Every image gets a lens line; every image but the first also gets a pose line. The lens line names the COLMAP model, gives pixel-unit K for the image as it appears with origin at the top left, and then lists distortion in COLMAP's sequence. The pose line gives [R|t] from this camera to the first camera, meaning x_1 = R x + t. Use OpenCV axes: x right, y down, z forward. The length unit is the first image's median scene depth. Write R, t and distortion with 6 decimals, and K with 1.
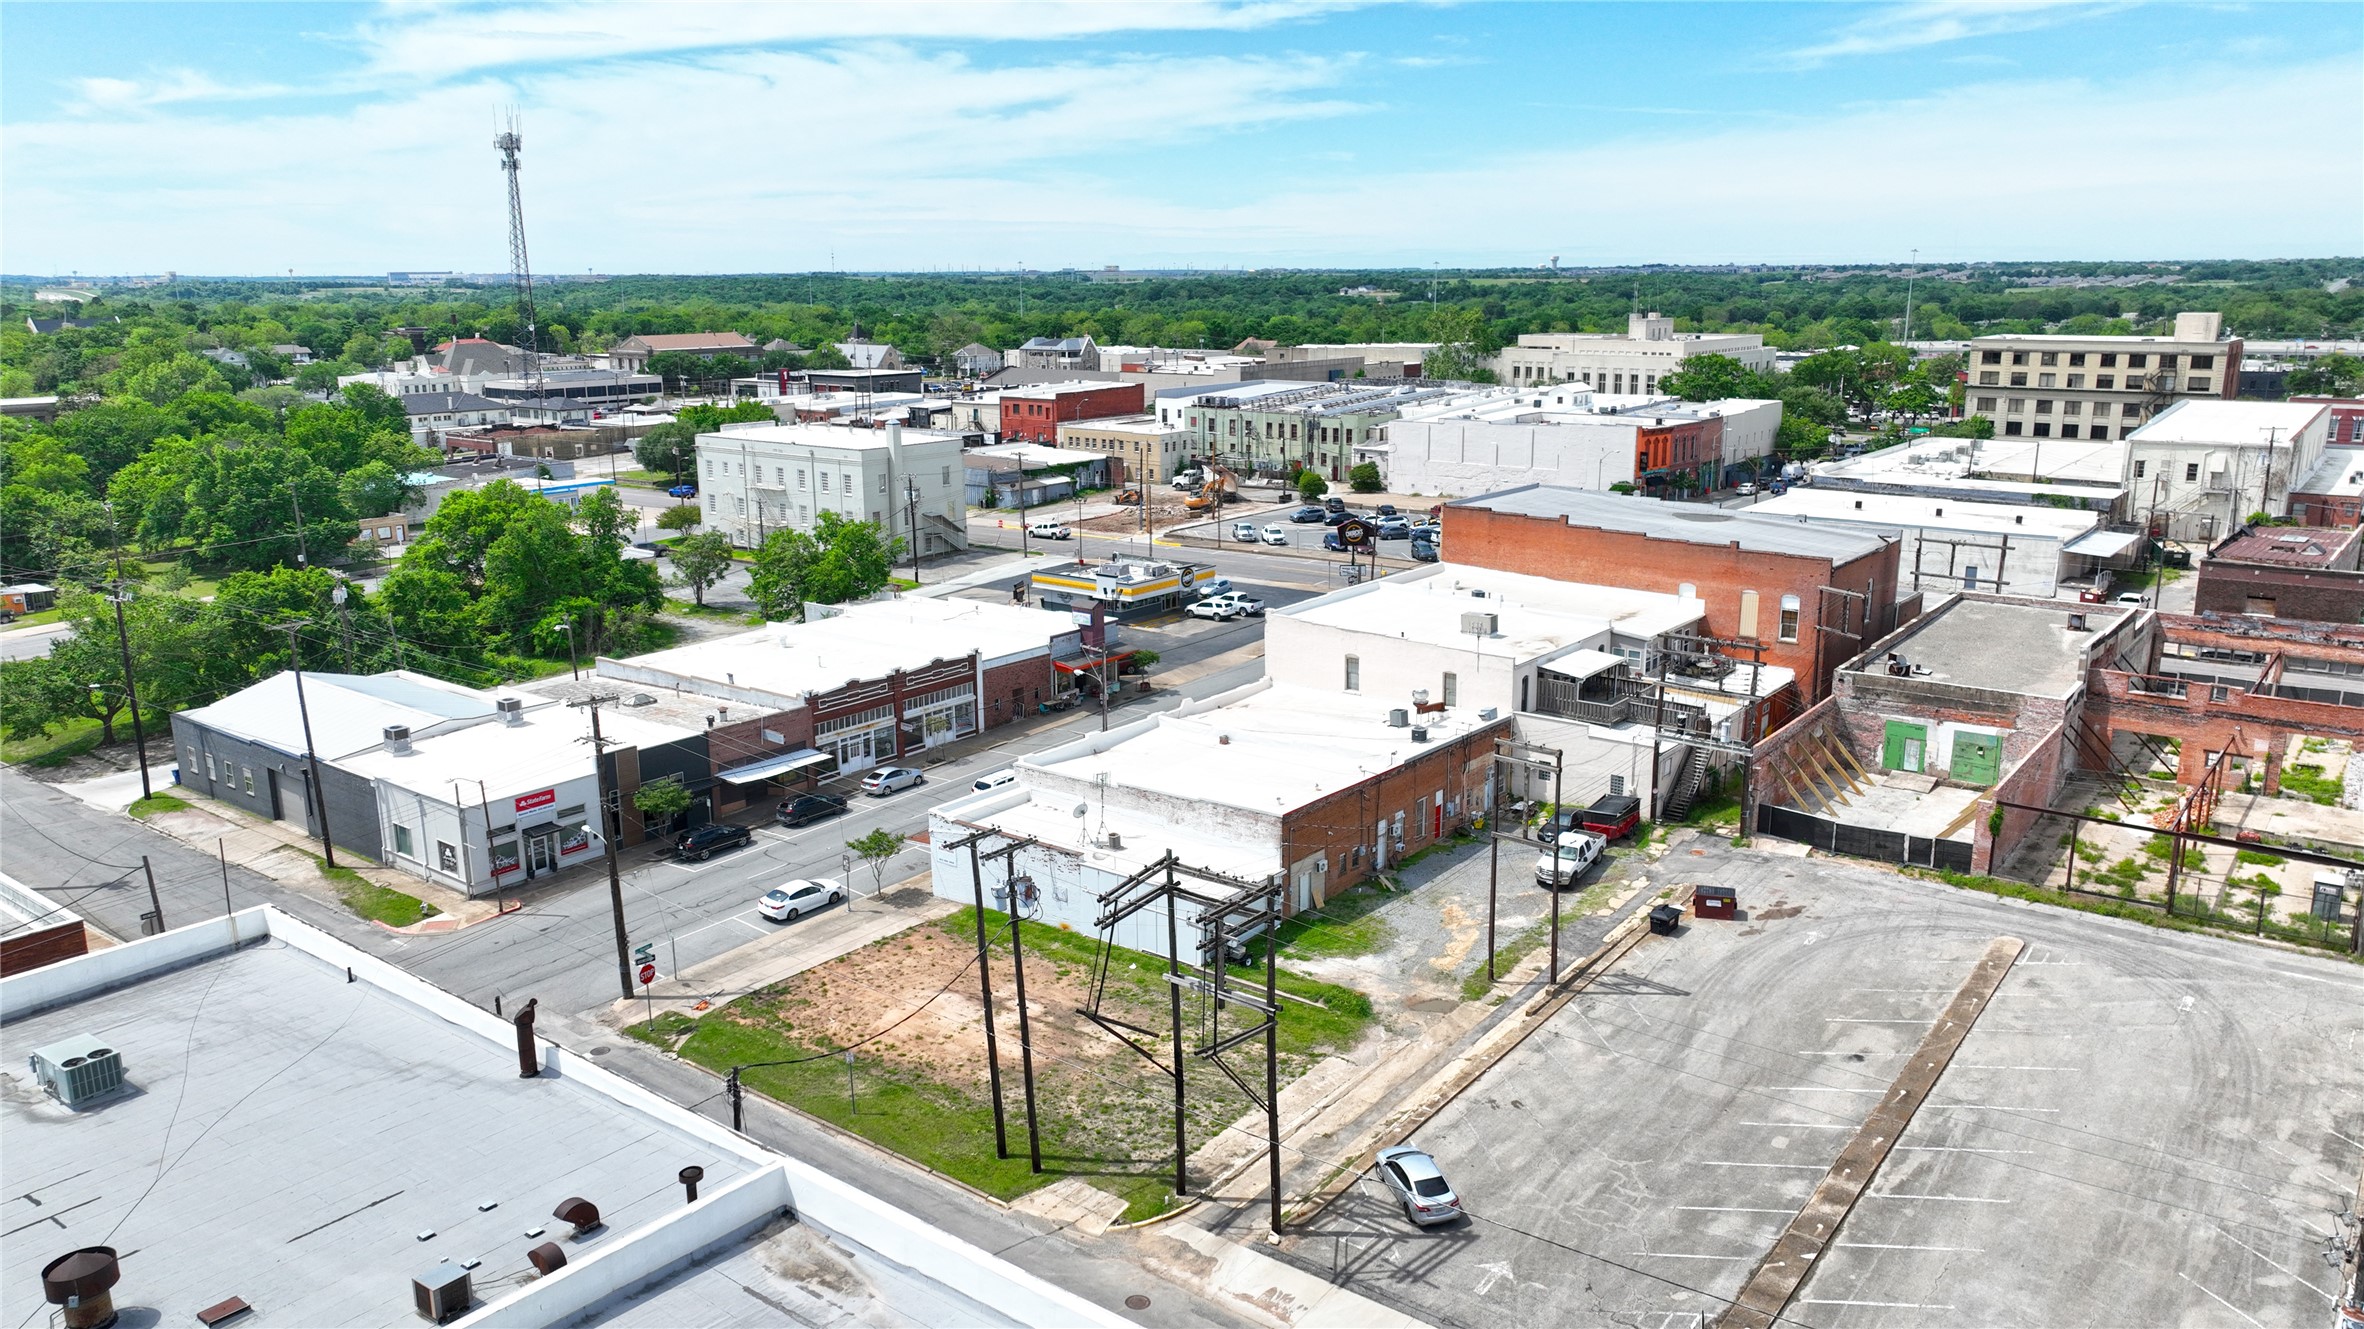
lens RADIAL K [[1661.6, 0, 1186.1], [0, 1661.6, 667.9], [0, 0, 1]] dist [0.006862, 0.006968]
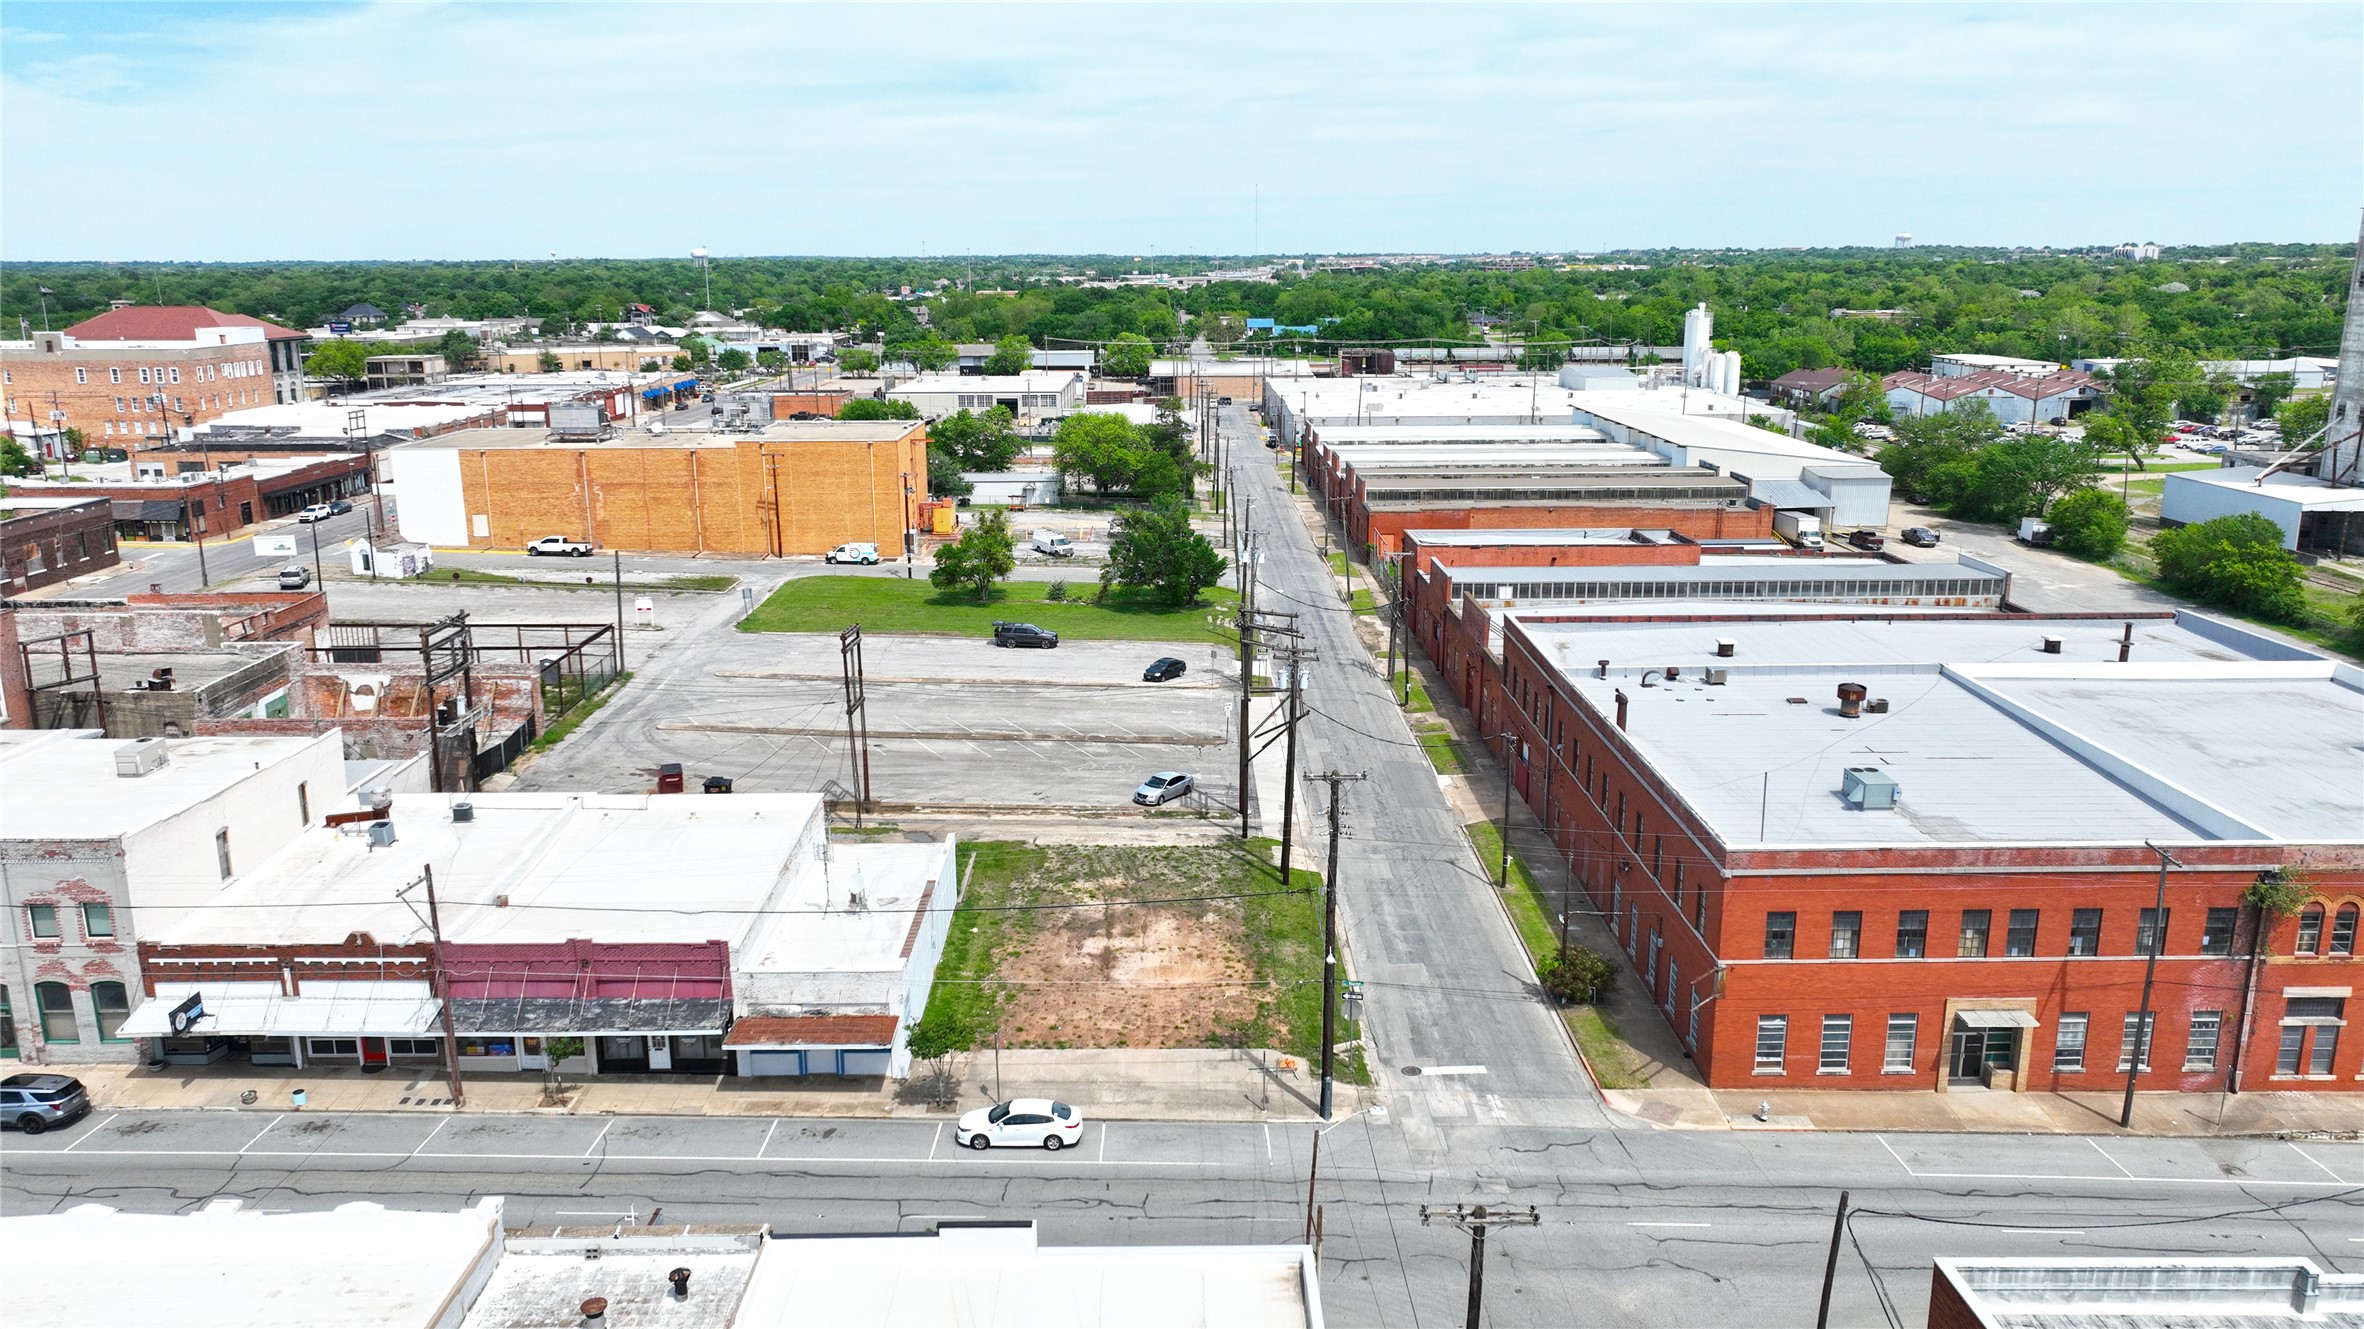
lens RADIAL K [[1661.6, 0, 1186.1], [0, 1661.6, 667.9], [0, 0, 1]] dist [0.006862, 0.006968]
pose [[-0.622140, -0.179027, 0.762162, -0.611677], [0.189227, 0.910256, 0.368276, -0.228609], [-0.759694, 0.373341, -0.532430, 0.969437]]
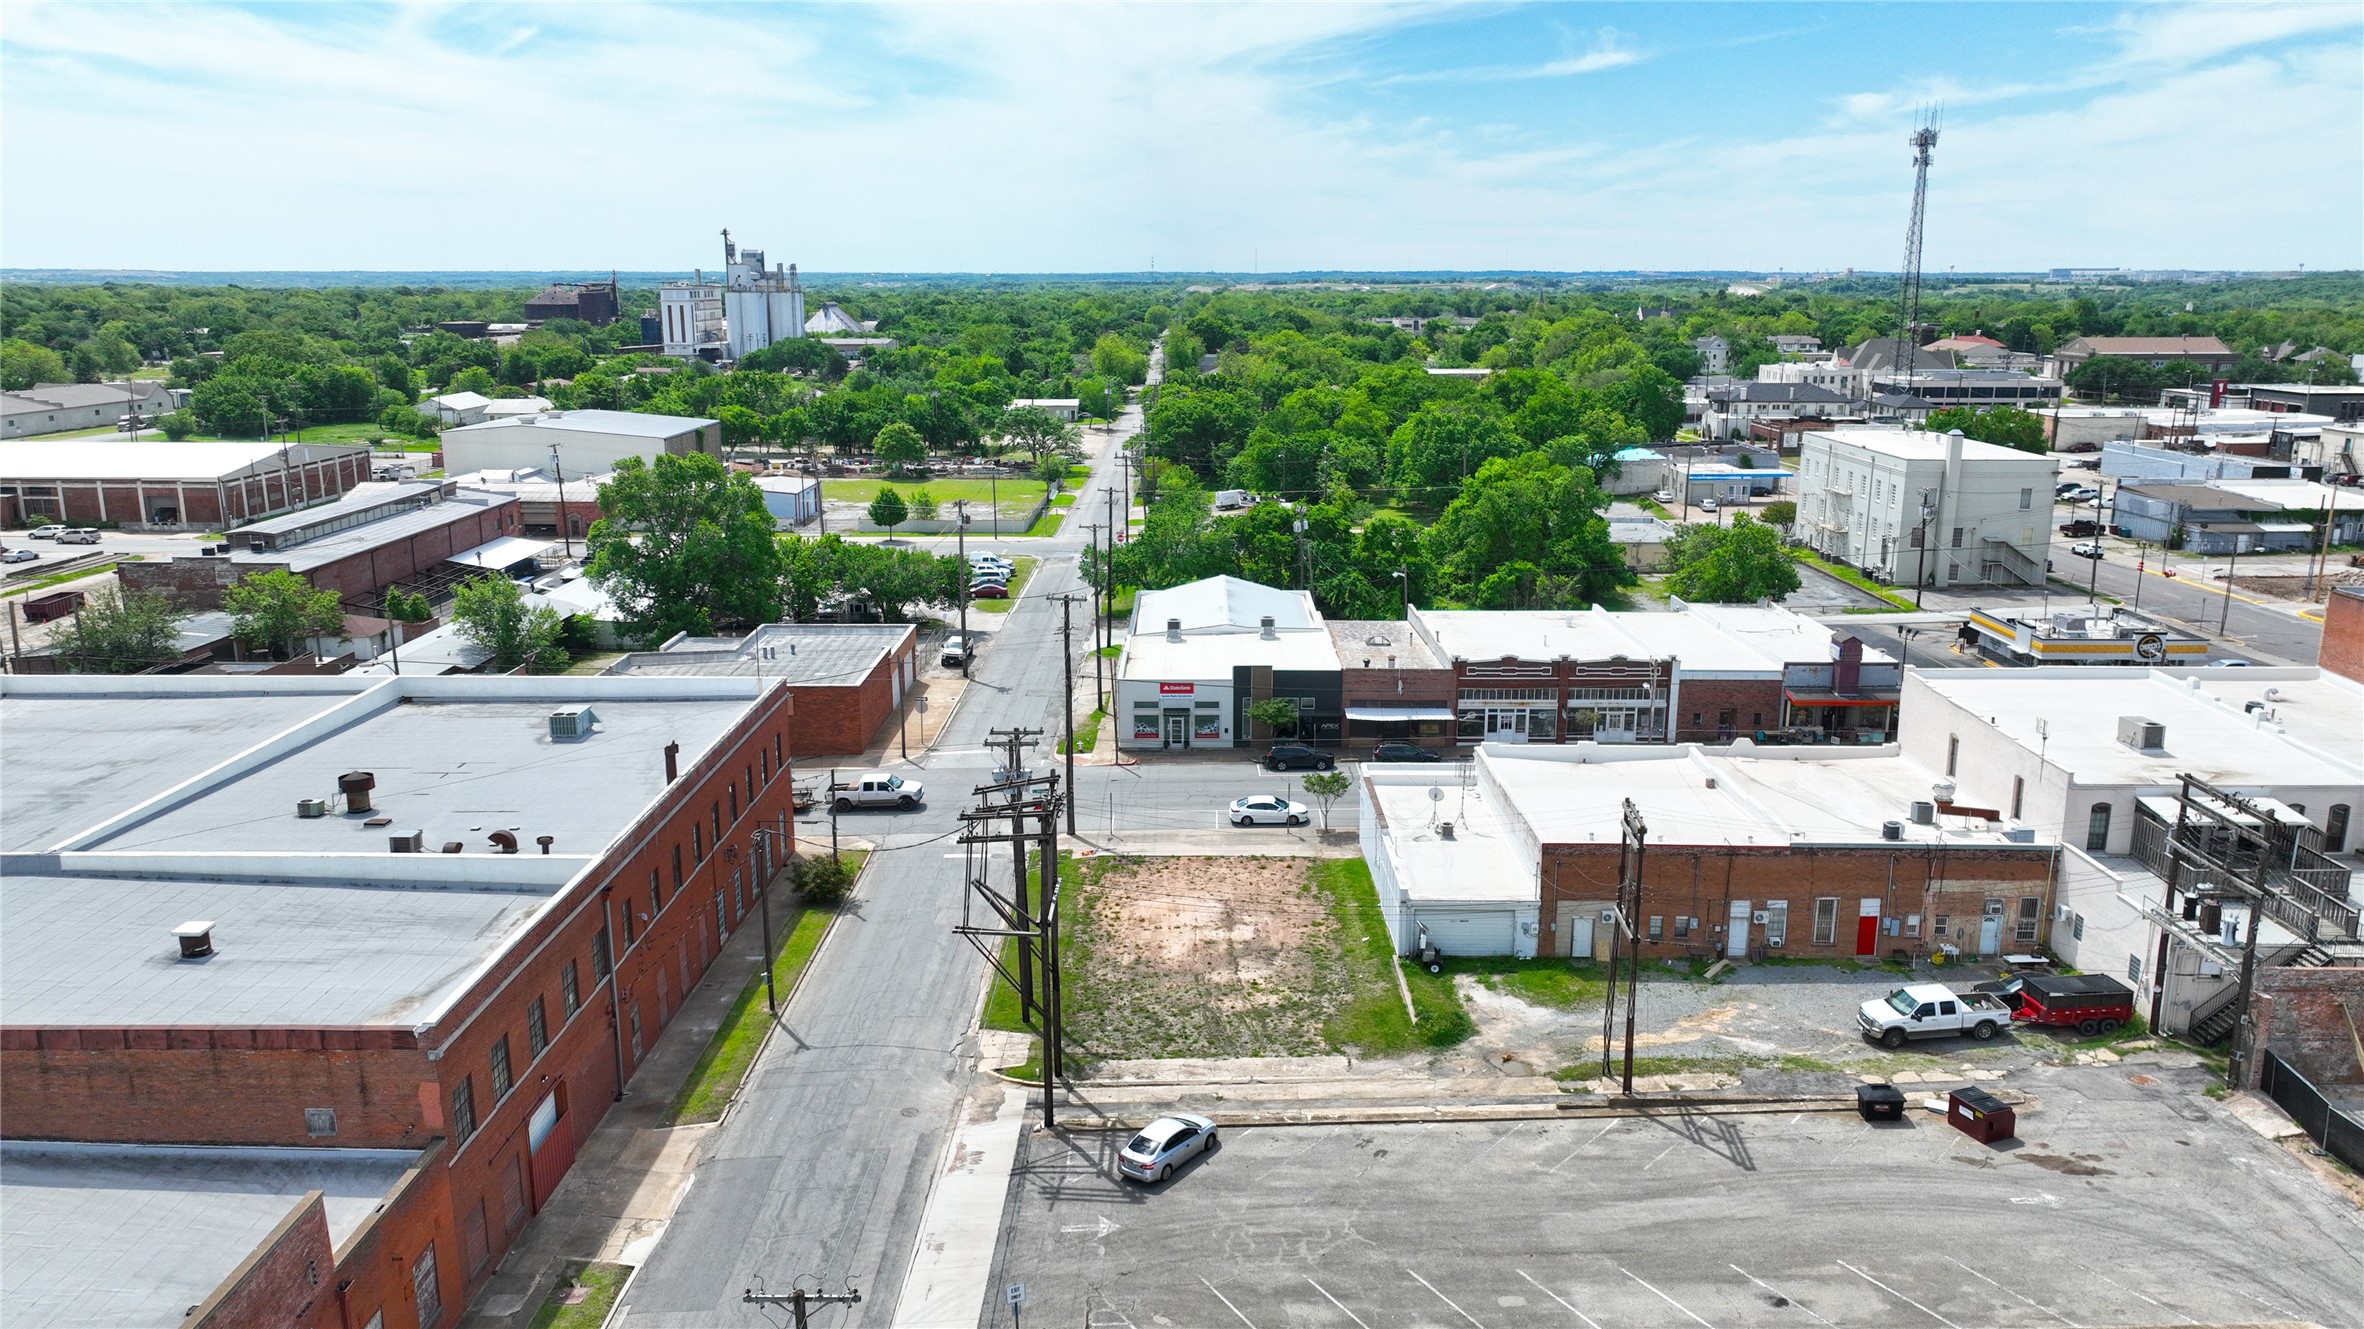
lens RADIAL K [[1661.6, 0, 1186.1], [0, 1661.6, 667.9], [0, 0, 1]] dist [0.006862, 0.006968]
pose [[0.609524, 0.189083, -0.769888, 0.463560], [-0.187405, 0.977982, 0.091820, -0.041691], [0.770298, 0.088314, 0.631538, 0.170398]]
